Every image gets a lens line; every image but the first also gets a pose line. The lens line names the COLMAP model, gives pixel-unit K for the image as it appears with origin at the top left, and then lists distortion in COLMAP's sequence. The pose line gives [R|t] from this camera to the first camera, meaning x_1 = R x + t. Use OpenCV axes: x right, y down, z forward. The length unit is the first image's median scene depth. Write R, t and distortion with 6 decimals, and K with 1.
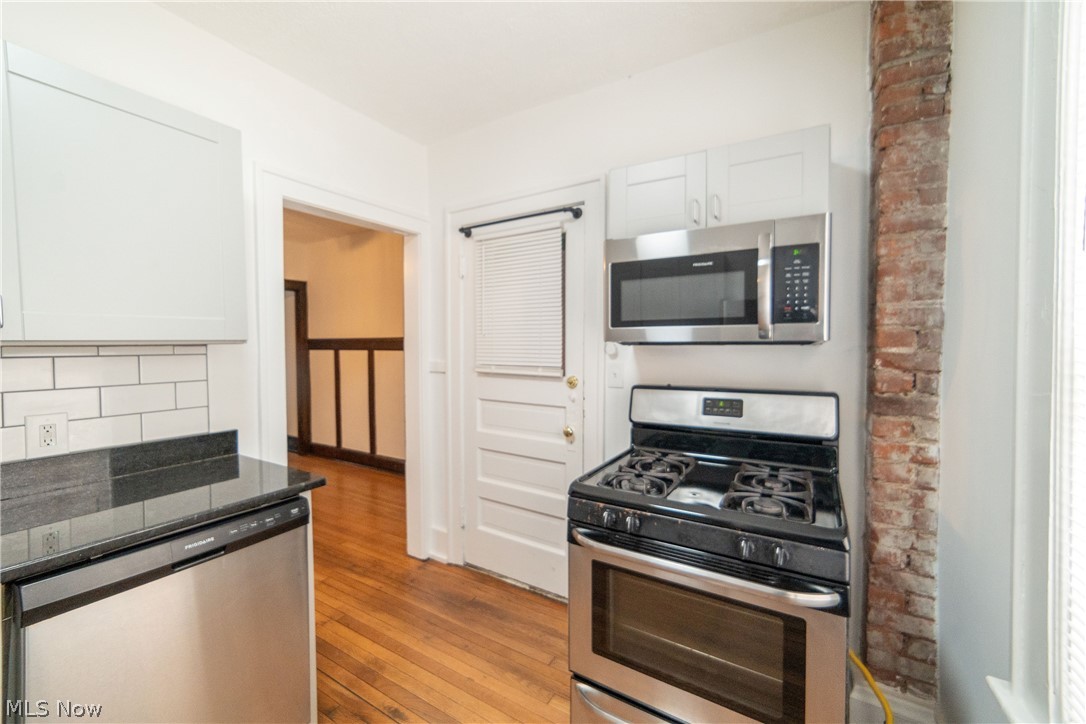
lens RADIAL K [[431.5, 0, 547.1], [0, 431.5, 358.2], [0, 0, 1]] dist [-0.010405, 0.001852]
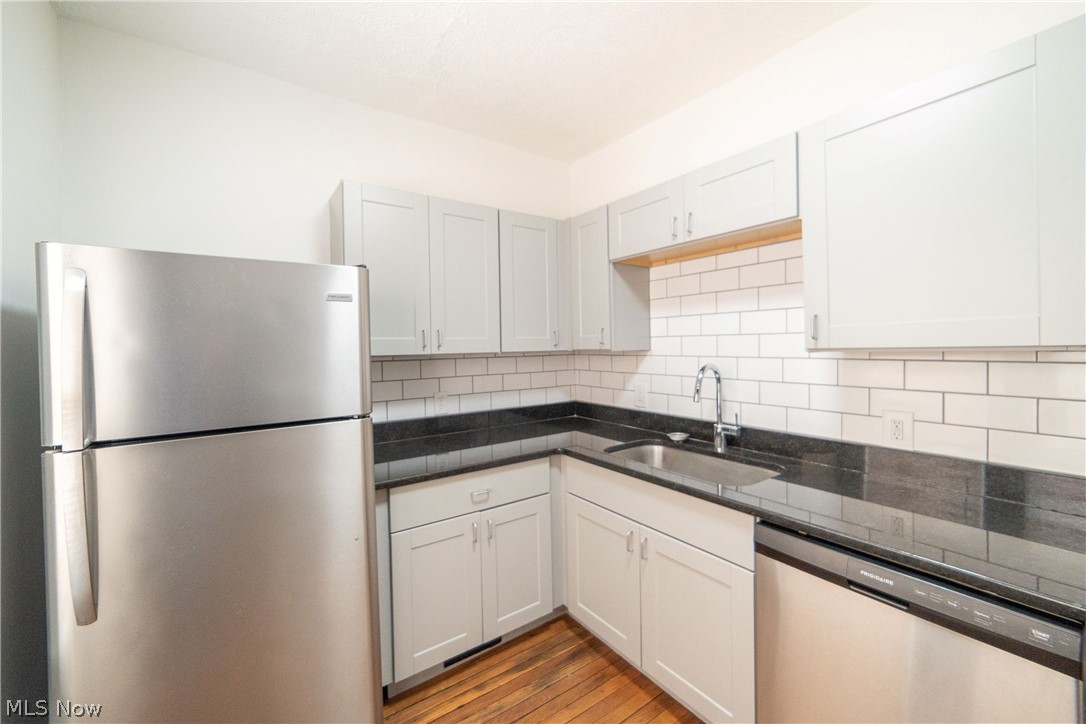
lens RADIAL K [[431.5, 0, 542.0], [0, 431.5, 352.2], [0, 0, 1]] dist [-0.010405, 0.001852]
pose [[-0.420236, 0.024427, -0.907086, 0.240729], [-0.009748, 0.999458, 0.031430, -0.050143], [0.907363, 0.022051, -0.419770, 0.631833]]
